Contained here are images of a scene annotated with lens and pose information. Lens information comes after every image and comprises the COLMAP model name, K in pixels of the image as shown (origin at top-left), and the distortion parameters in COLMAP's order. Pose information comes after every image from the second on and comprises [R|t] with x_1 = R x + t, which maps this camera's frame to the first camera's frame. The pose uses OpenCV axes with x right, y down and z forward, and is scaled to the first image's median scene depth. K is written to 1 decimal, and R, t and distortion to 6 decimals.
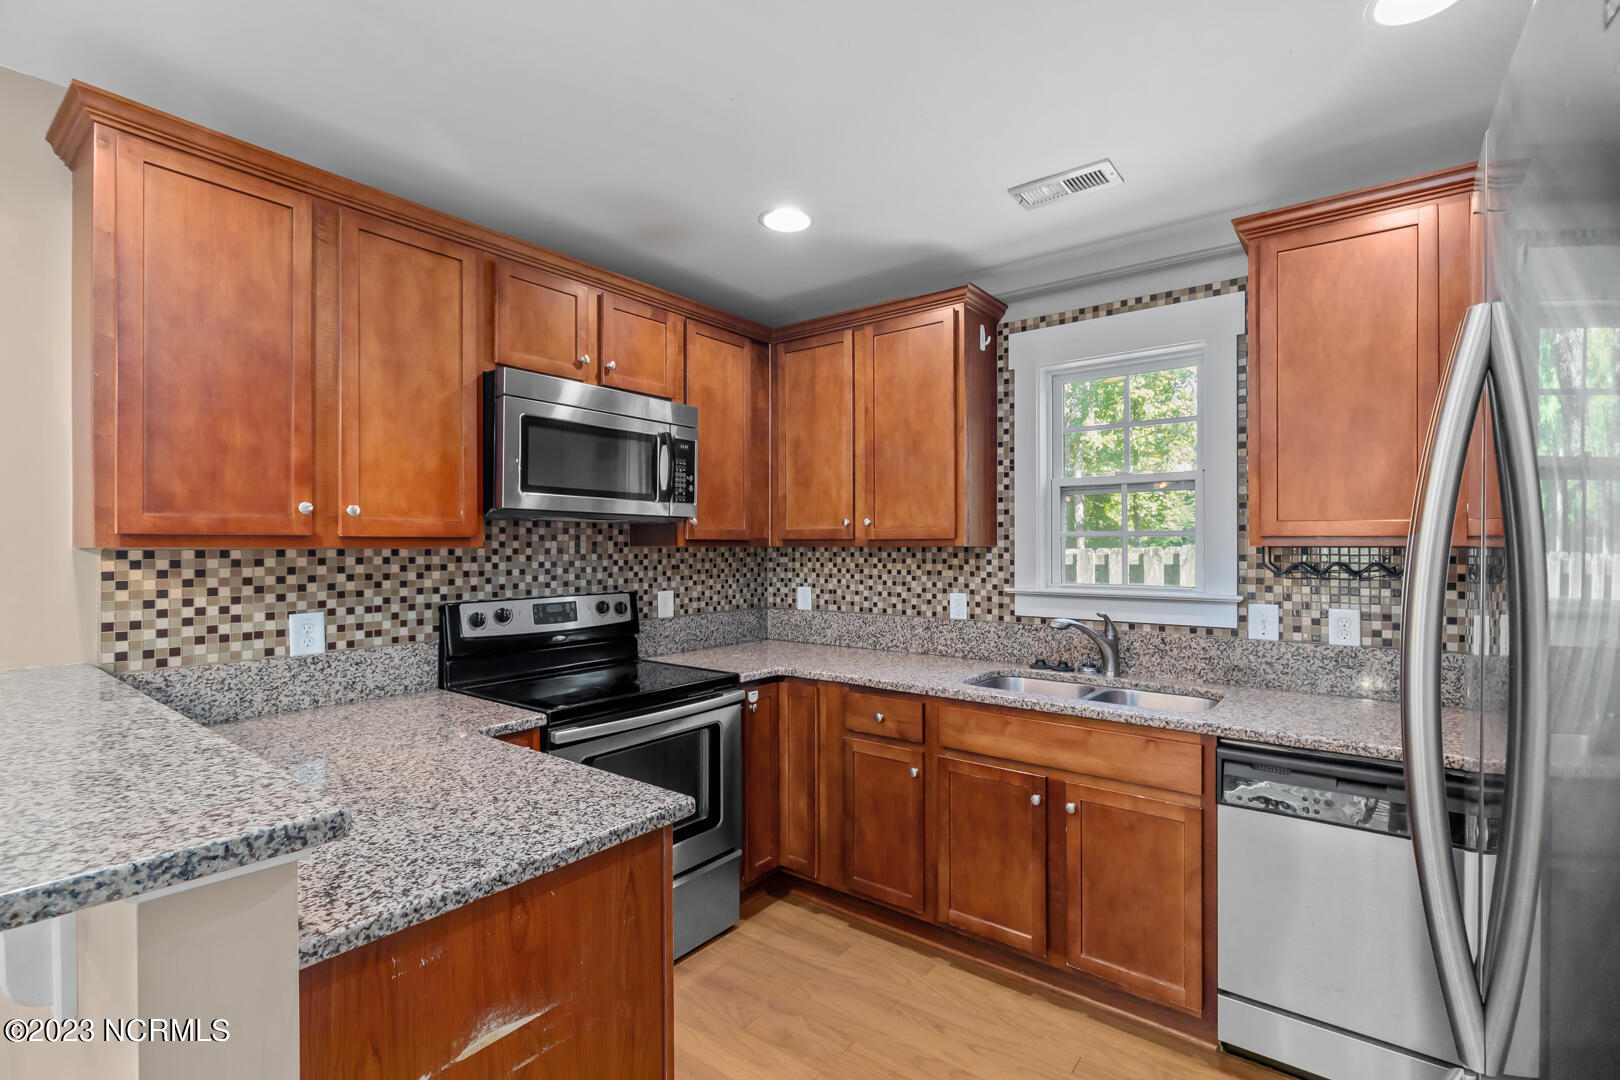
lens RADIAL K [[715.6, 0, 831.6], [0, 715.6, 540.6], [0, 0, 1]] dist [-0.002468, -0.000368]
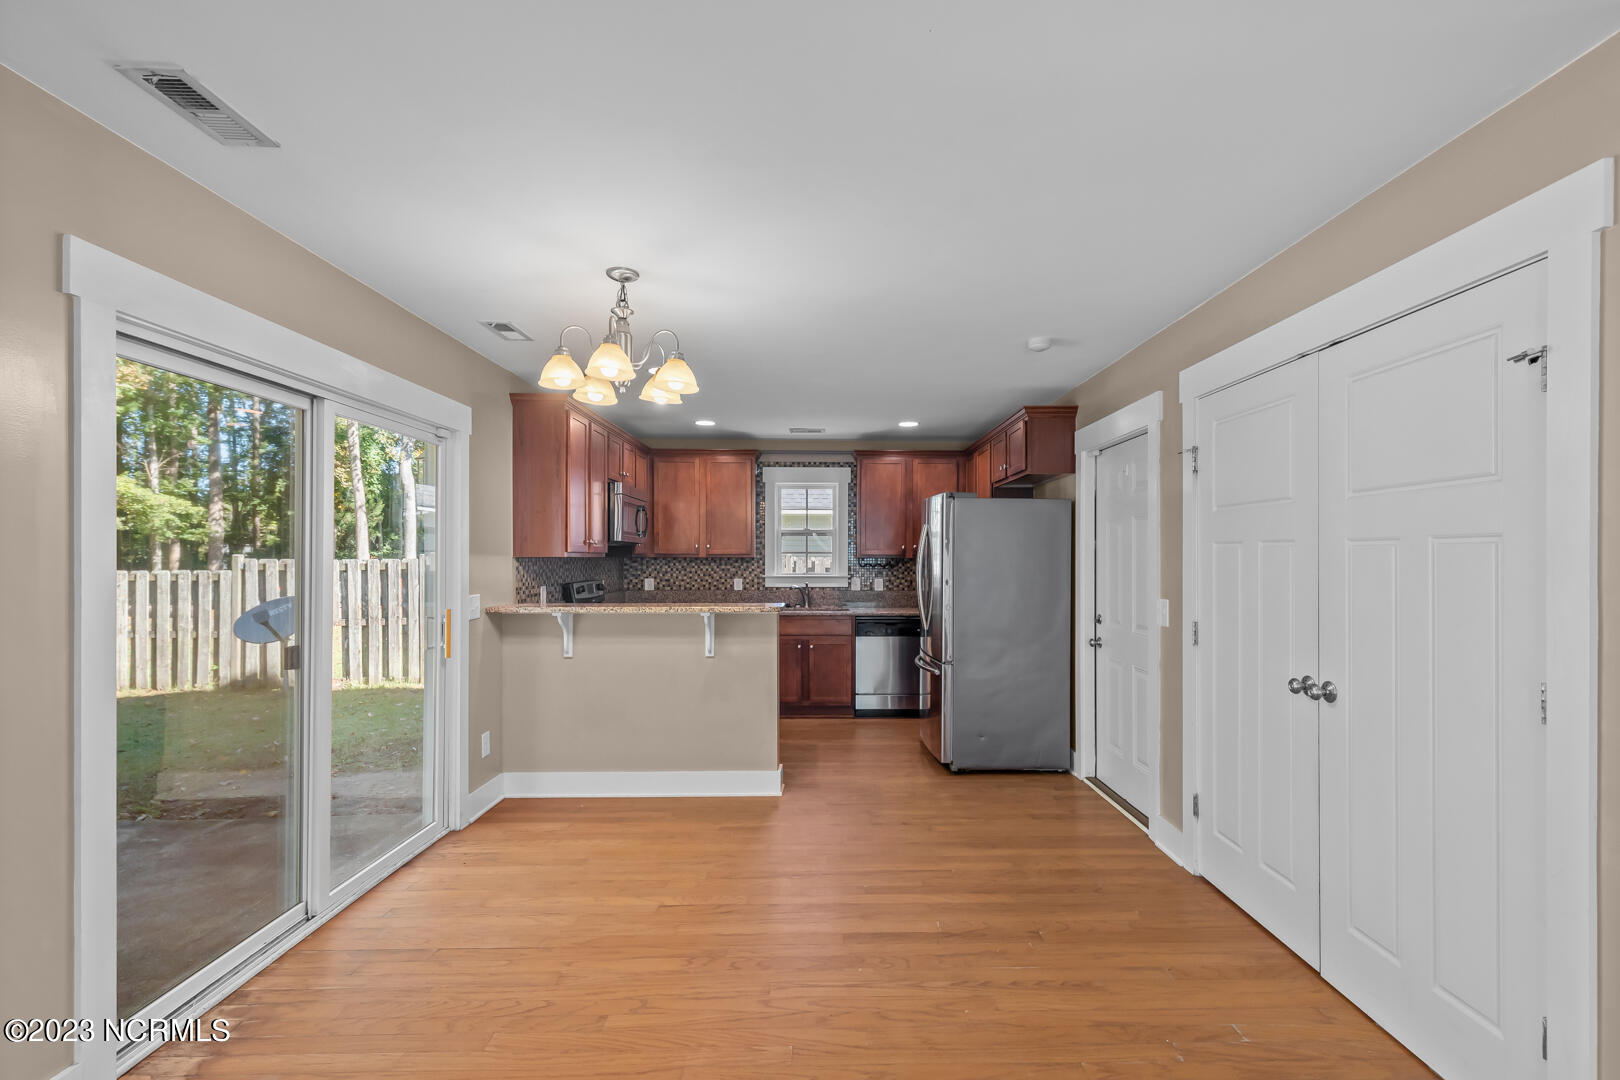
lens RADIAL K [[738.4, 0, 810.0], [0, 738.4, 540.0], [0, 0, 1]] dist [0.017274, -0.000459]
pose [[0.799436, 0.014893, 0.600567, -1.100013], [-0.007129, 0.999857, -0.015305, -0.013765], [-0.600709, 0.007954, 0.799428, -1.044534]]
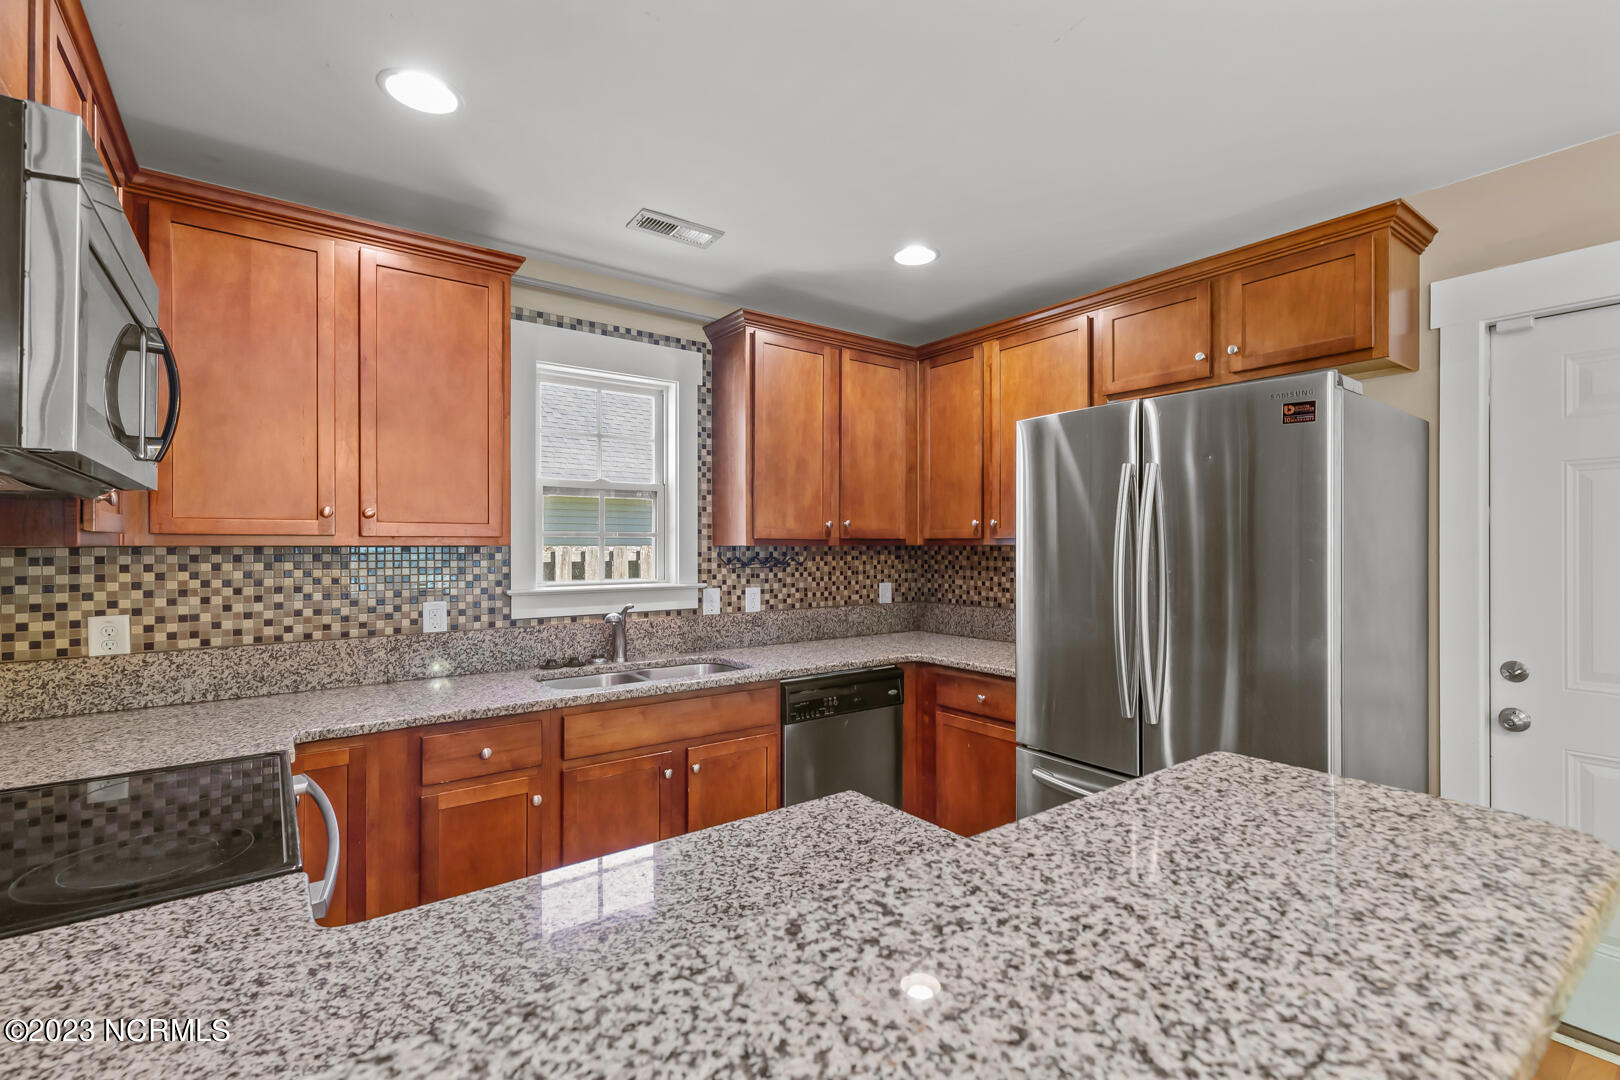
lens RADIAL K [[738.4, 0, 810.0], [0, 738.4, 540.0], [0, 0, 1]] dist [0.017274, -0.000459]
pose [[0.282172, 0.007148, 0.959337, -0.575098], [-0.007322, 0.999959, -0.005297, 0.002701], [-0.959336, -0.005530, 0.282213, 0.353878]]
